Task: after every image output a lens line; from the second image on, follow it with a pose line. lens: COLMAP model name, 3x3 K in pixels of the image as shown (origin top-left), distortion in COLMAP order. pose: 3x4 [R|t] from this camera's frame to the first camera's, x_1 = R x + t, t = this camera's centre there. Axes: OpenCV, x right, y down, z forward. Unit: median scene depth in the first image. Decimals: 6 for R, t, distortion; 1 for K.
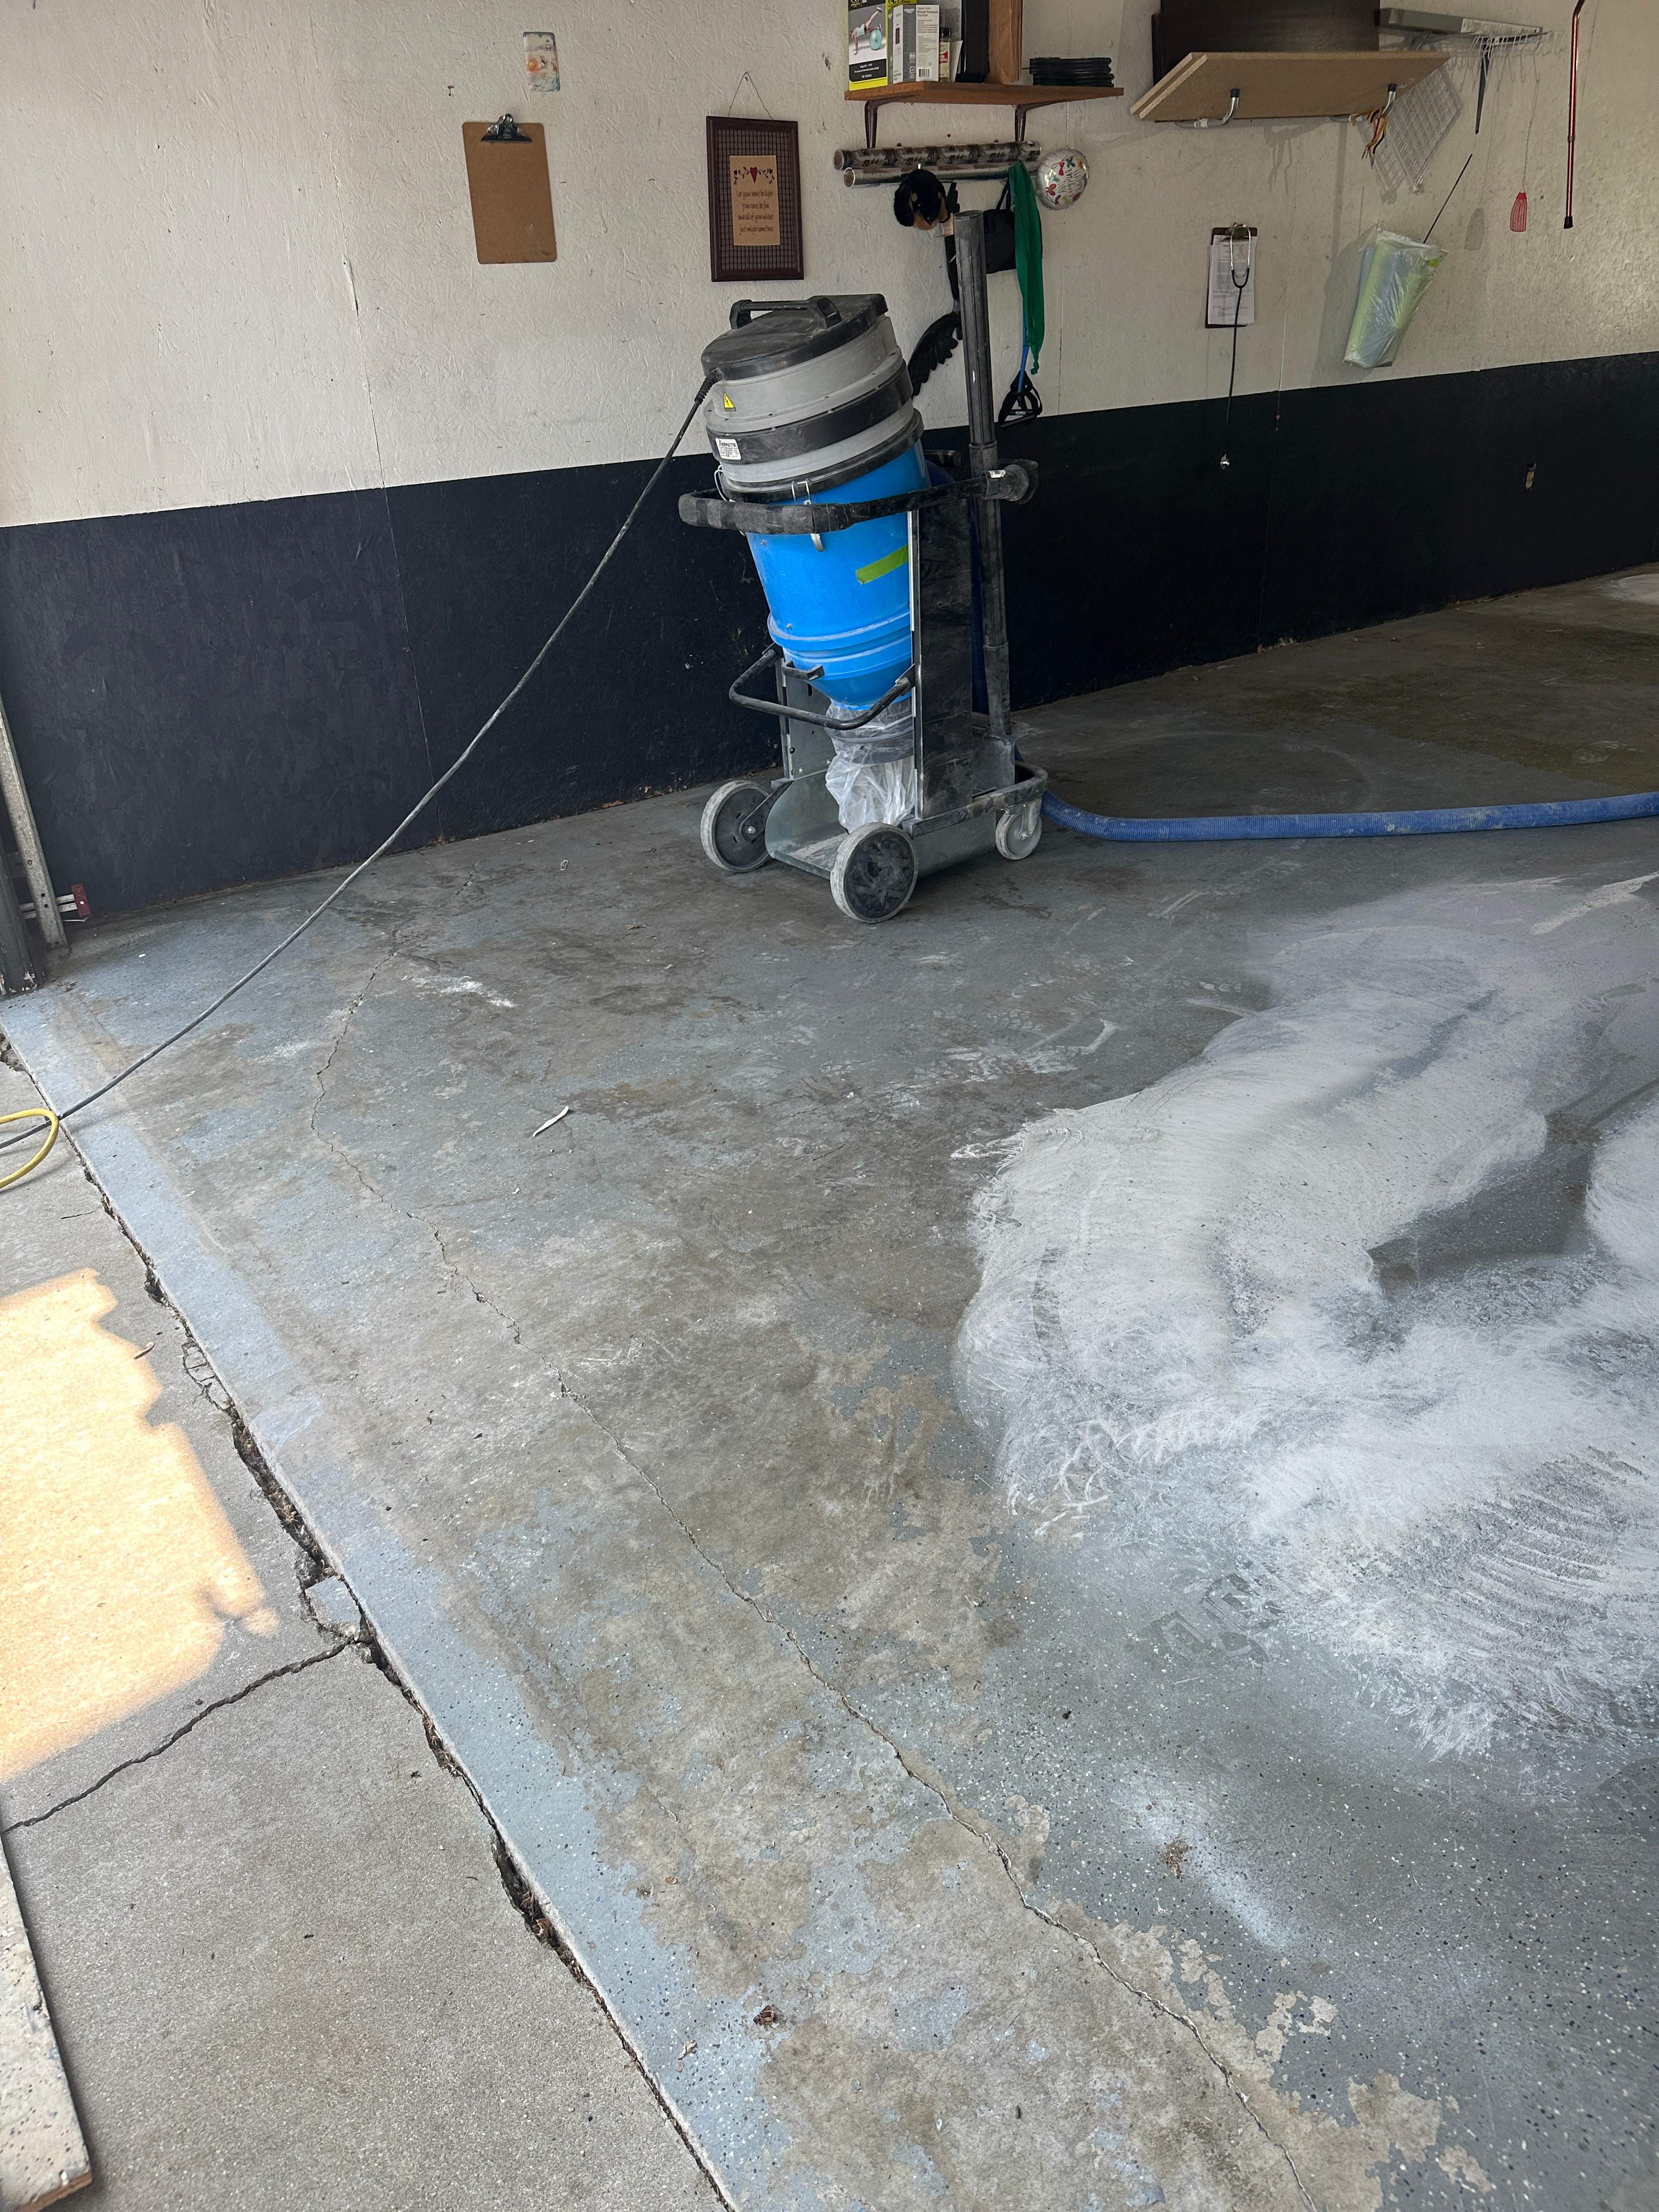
lens RADIAL K [[1570.5, 0, 809.5], [0, 1570.5, 1107.4], [0, 0, 1]] dist [0.005957, -0.011363]
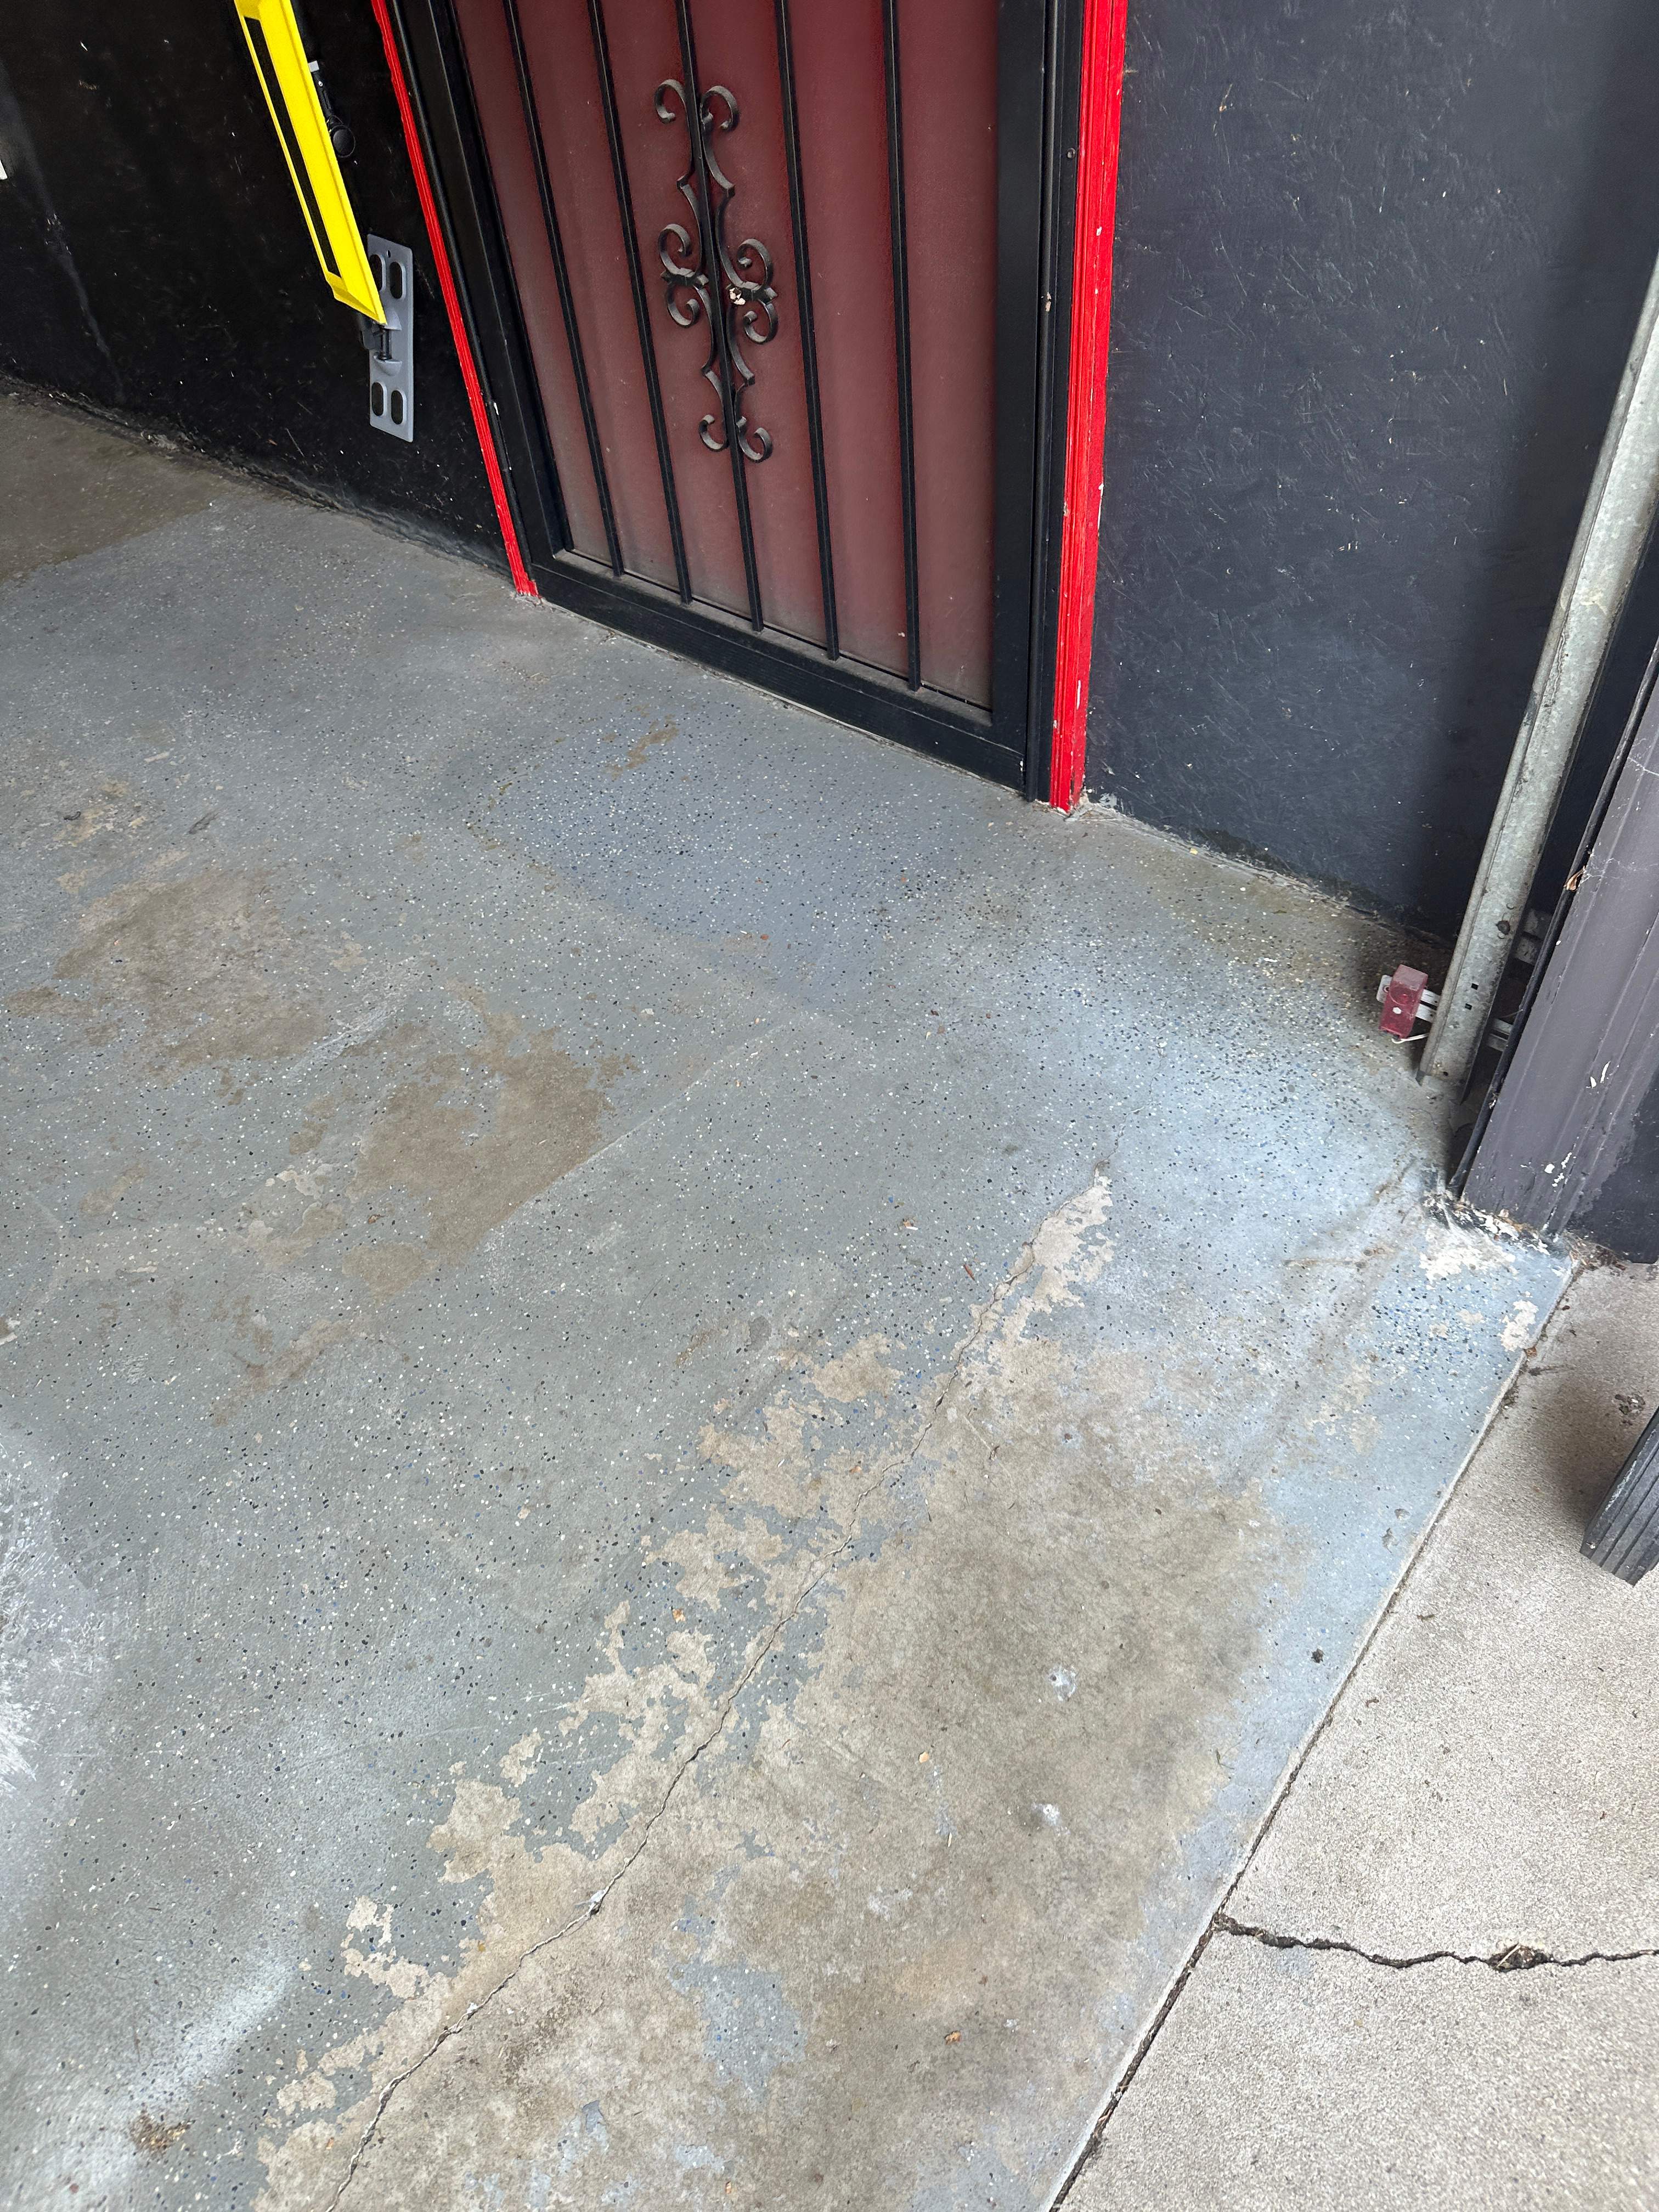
lens RADIAL K [[1542.0, 0, 816.9], [0, 1542.0, 1099.2], [0, 0, 1]] dist [0.004546, -0.012319]
pose [[-0.282854, -0.675542, 0.680909, -0.008282], [0.527743, 0.483173, 0.698592, -0.061089], [-0.800925, 0.556944, 0.219845, 0.252464]]
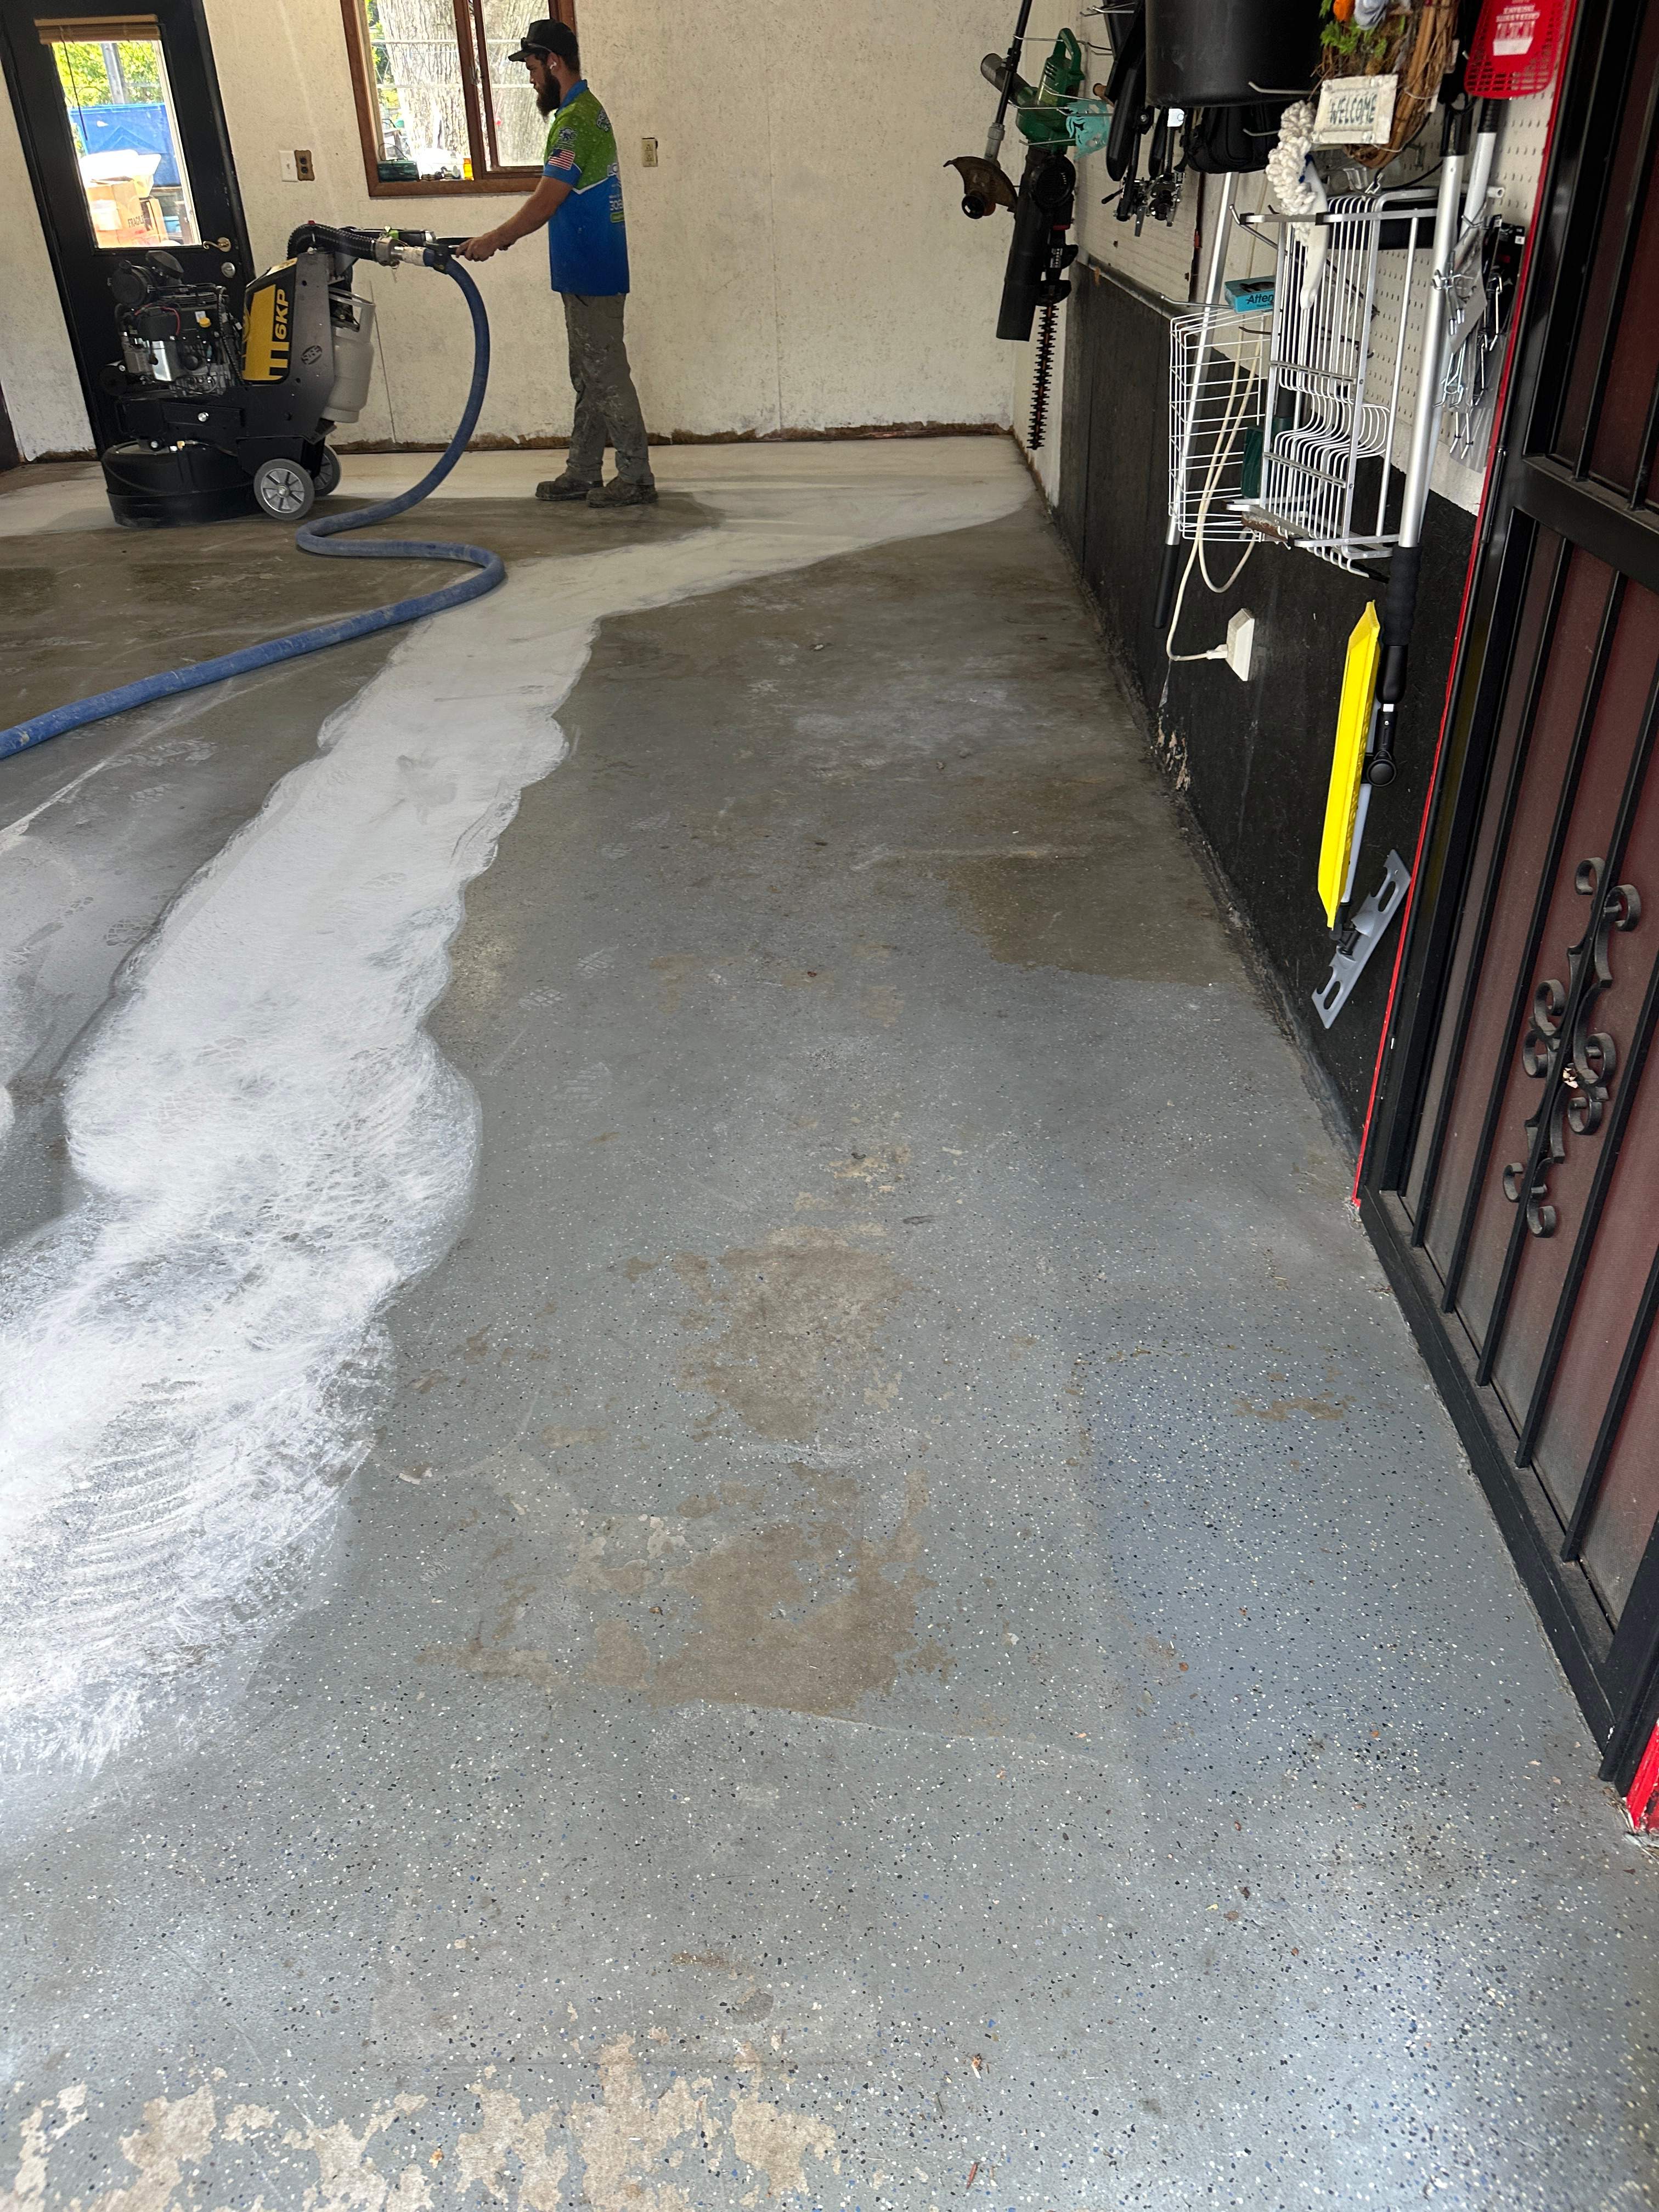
lens RADIAL K [[1569.9, 0, 814.2], [0, 1569.9, 1096.0], [0, 0, 1]] dist [0.010127, -0.014612]
pose [[0.599497, -0.401510, 0.692382, 0.123371], [0.377906, 0.904567, 0.197346, 0.010781], [-0.705543, 0.143348, 0.694018, -0.032790]]
